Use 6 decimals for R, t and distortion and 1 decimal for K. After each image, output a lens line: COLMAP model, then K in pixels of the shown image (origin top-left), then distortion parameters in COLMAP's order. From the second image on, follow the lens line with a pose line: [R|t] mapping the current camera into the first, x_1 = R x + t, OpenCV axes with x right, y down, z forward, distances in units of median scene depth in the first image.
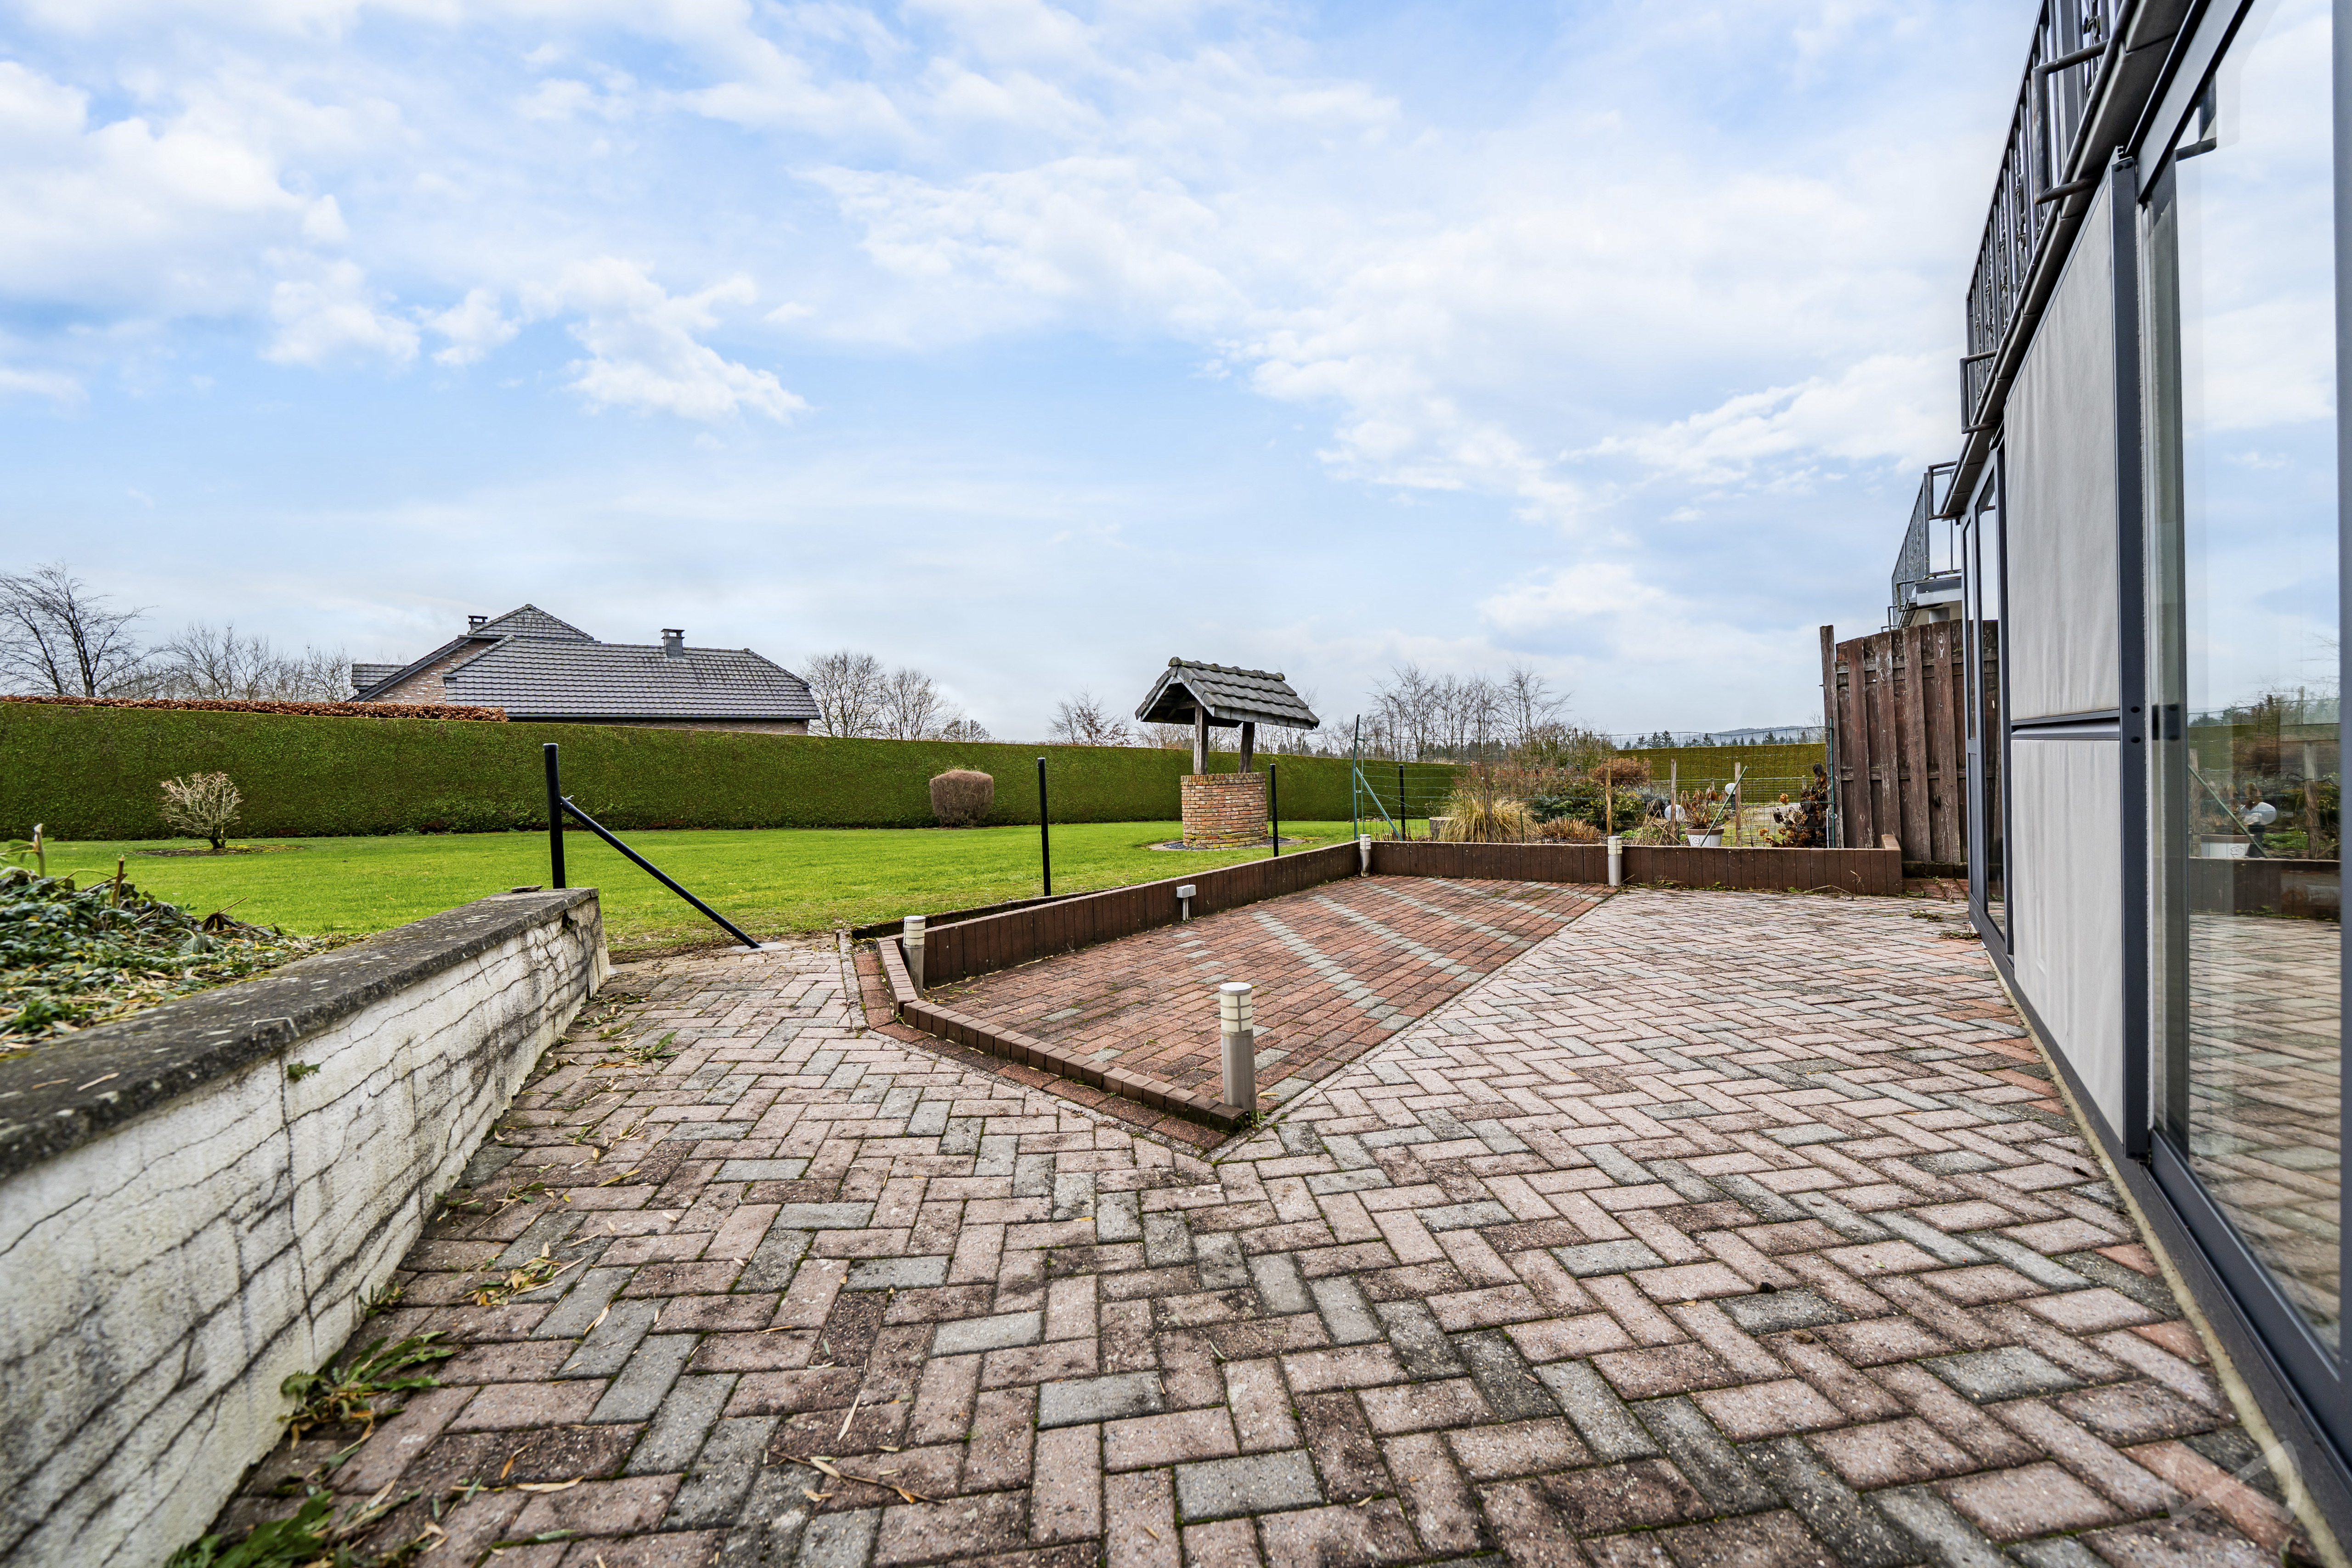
lens RADIAL K [[848.6, 0, 1176.0], [0, 848.6, 784.0], [0, 0, 1]] dist [0.000940, 0.000034]
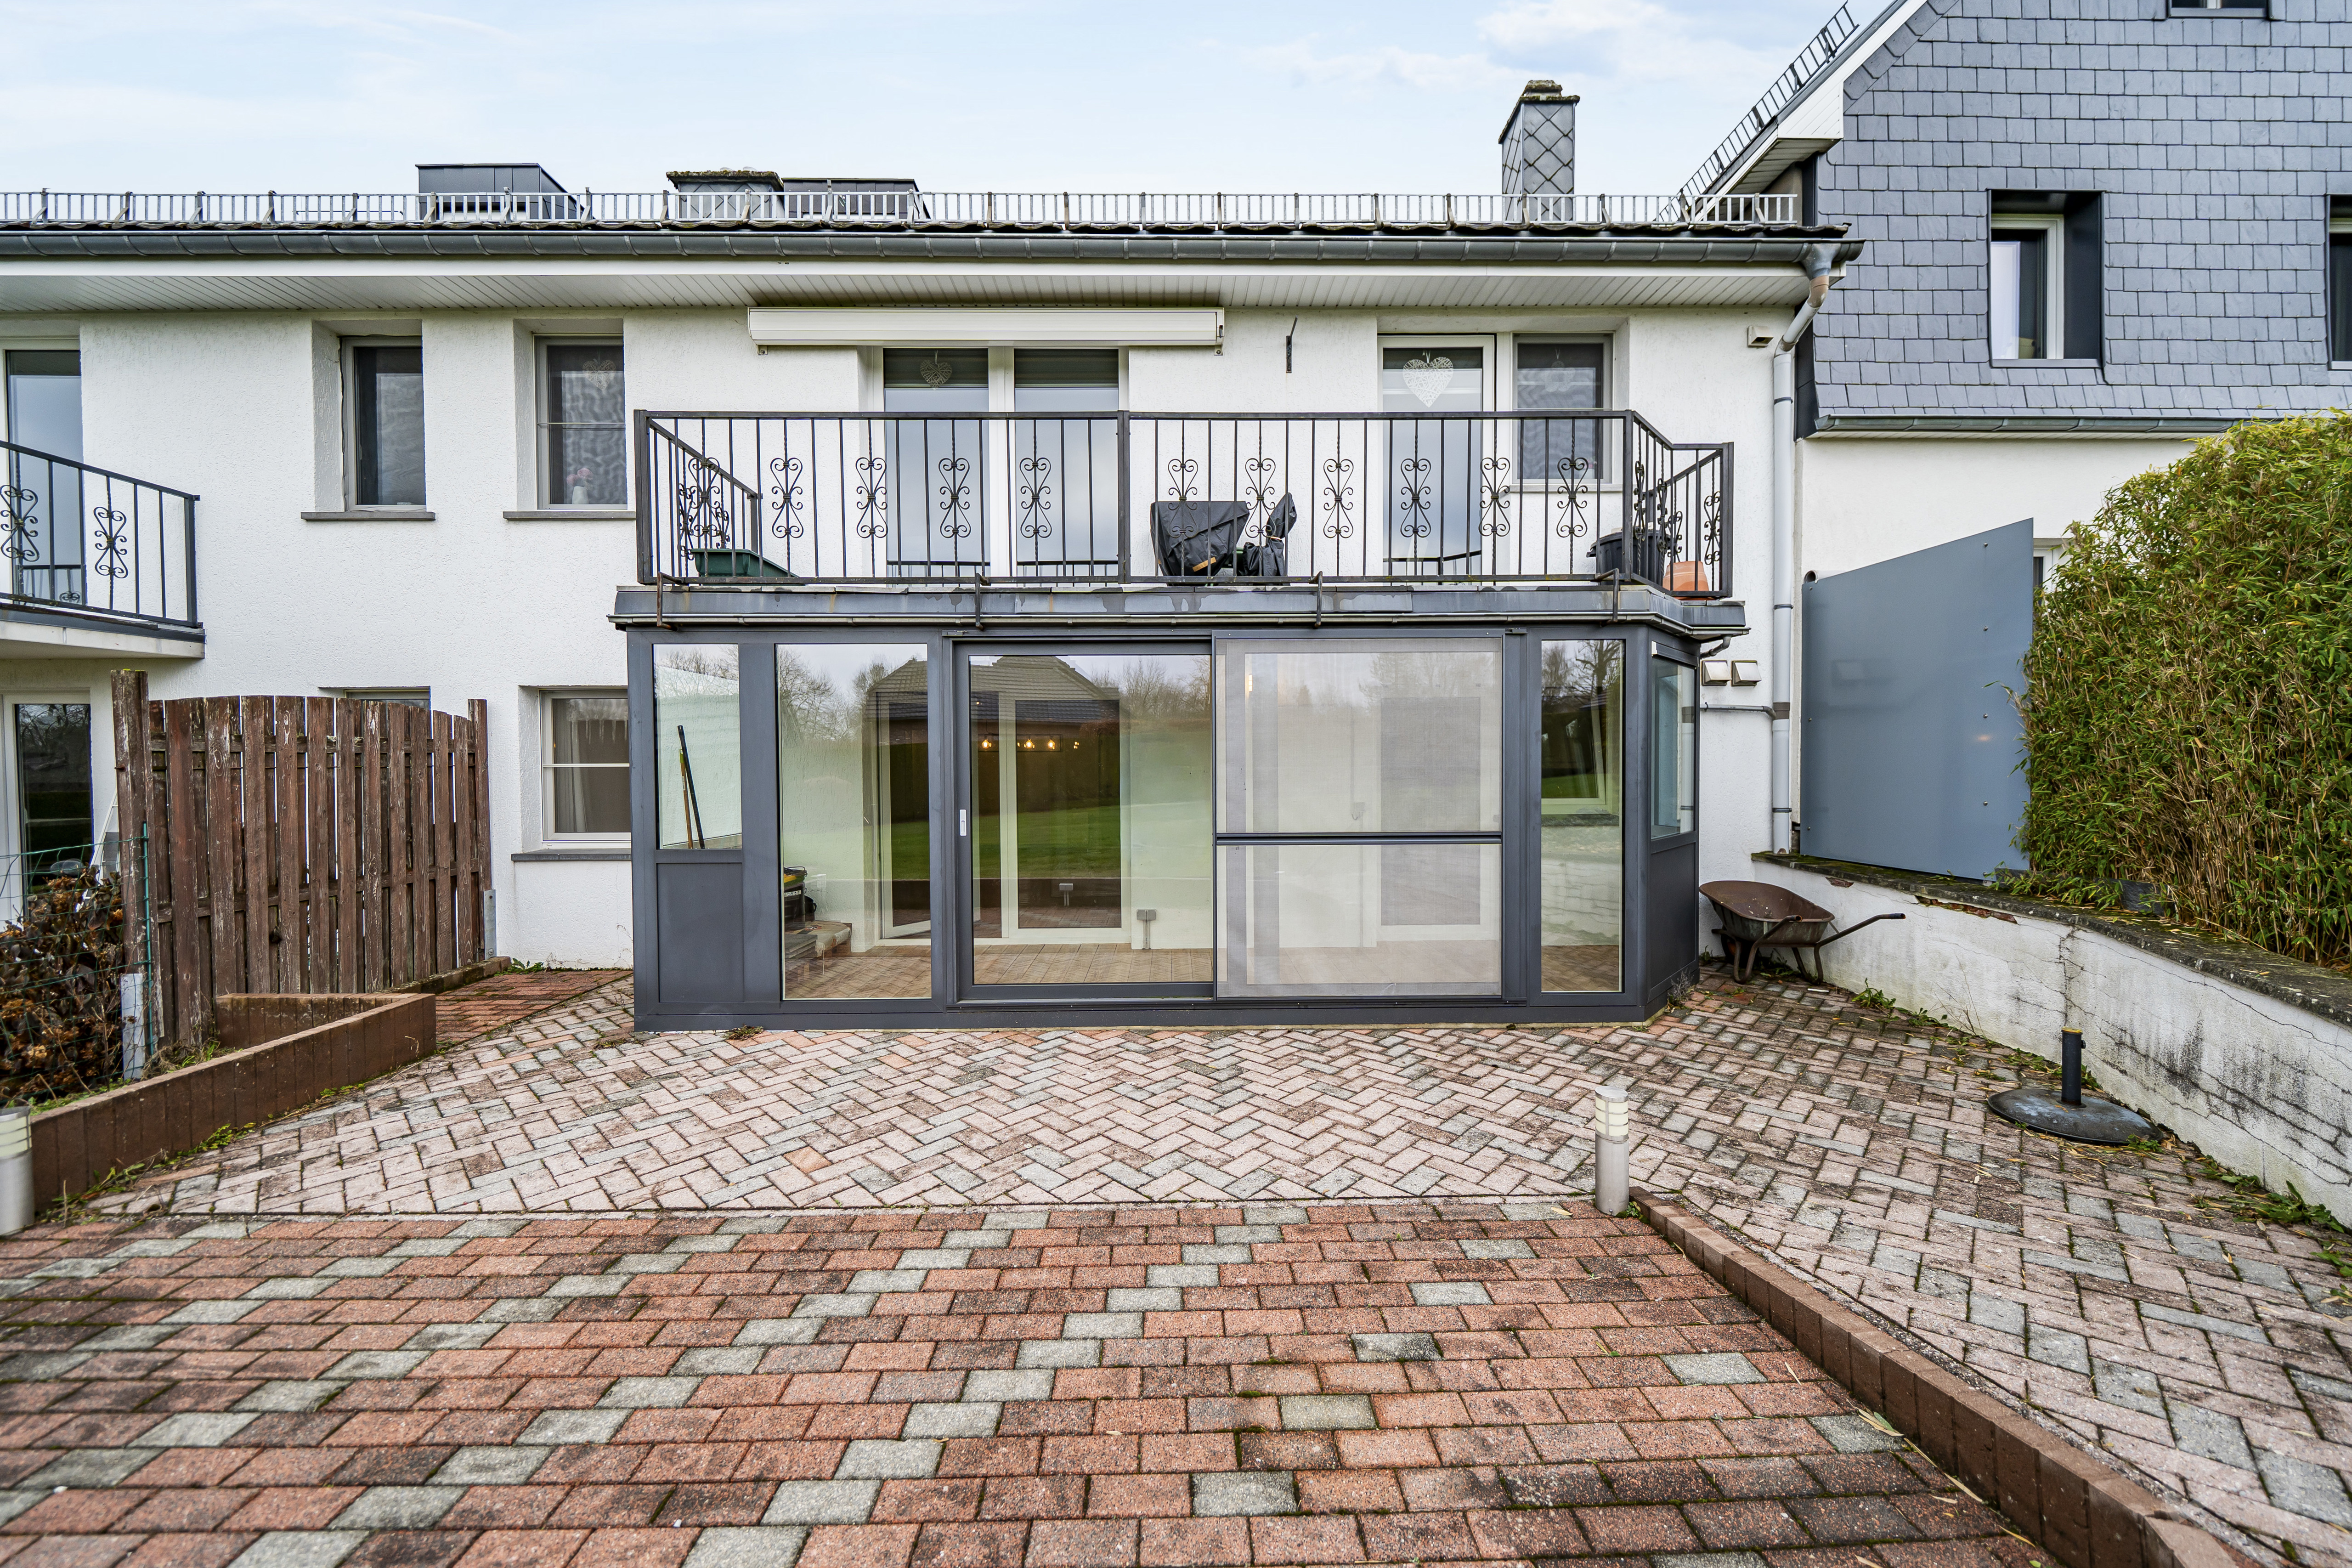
lens RADIAL K [[851.9, 0, 1177.8], [0, 851.9, 784.0], [0, 0, 1]] dist [0.000879, -0.003601]
pose [[-0.635625, 0.028342, 0.771477, -0.498881], [0.048466, 0.998820, 0.003237, -0.215152], [-0.770475, 0.039448, -0.636248, 2.456315]]
